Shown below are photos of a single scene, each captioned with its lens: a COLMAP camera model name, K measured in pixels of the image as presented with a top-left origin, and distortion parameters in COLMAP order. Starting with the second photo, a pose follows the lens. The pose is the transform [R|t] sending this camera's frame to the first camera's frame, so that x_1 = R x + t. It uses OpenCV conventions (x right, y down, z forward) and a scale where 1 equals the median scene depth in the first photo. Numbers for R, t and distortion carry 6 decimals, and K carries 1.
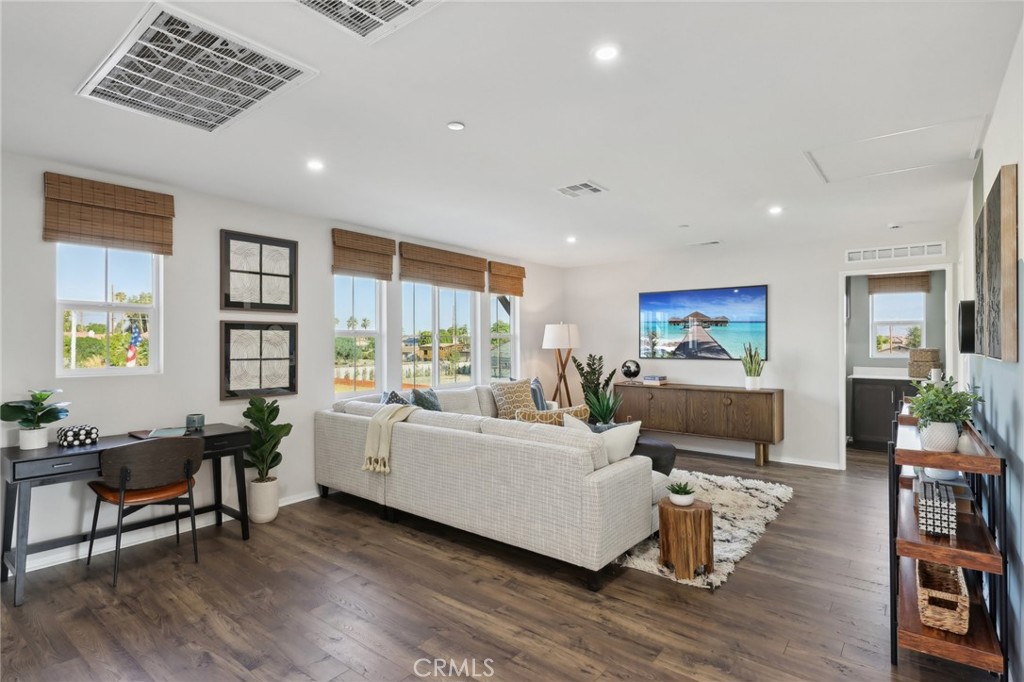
lens RADIAL K [[522.1, 0, 510.2], [0, 522.1, 335.6], [0, 0, 1]] dist [0.013632, -0.000642]
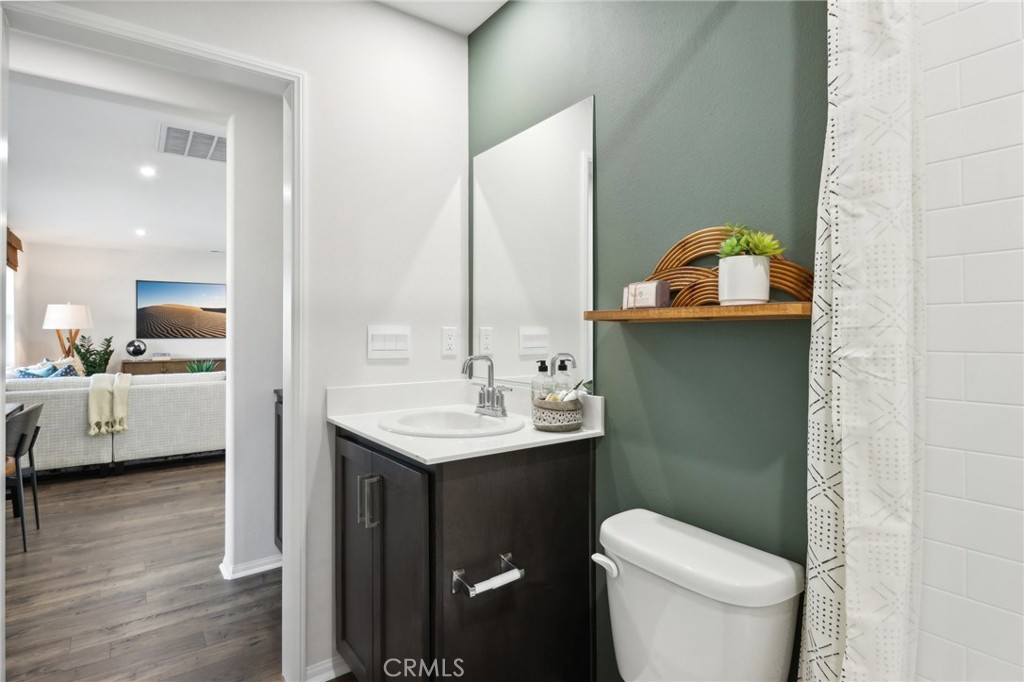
lens RADIAL K [[522.1, 0, 510.2], [0, 522.1, 335.6], [0, 0, 1]] dist [0.013632, -0.000642]
pose [[0.256954, 0.000893, 0.966423, -1.130566], [-0.014220, 0.999895, 0.002857, 0.038812], [-0.966319, -0.014476, 0.256940, -0.113830]]
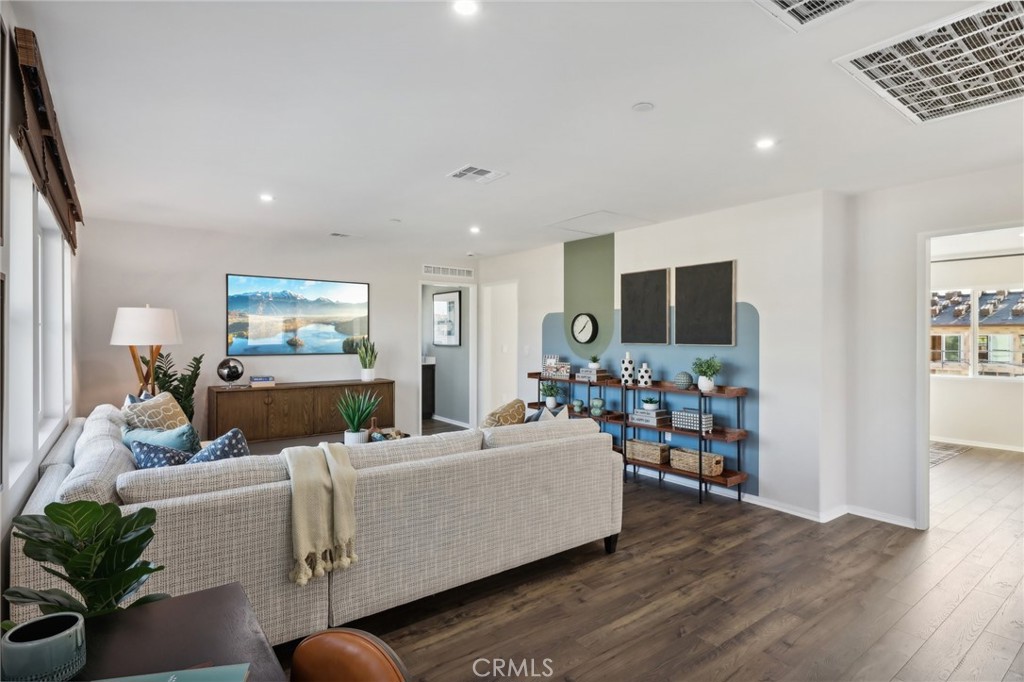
lens RADIAL K [[522.1, 0, 510.2], [0, 522.1, 335.6], [0, 0, 1]] dist [0.013632, -0.000642]
pose [[0.243514, 0.004732, 0.969886, -0.745642], [-0.015722, 0.999876, -0.000931, 0.011042], [-0.969770, -0.015022, 0.243558, 0.693973]]
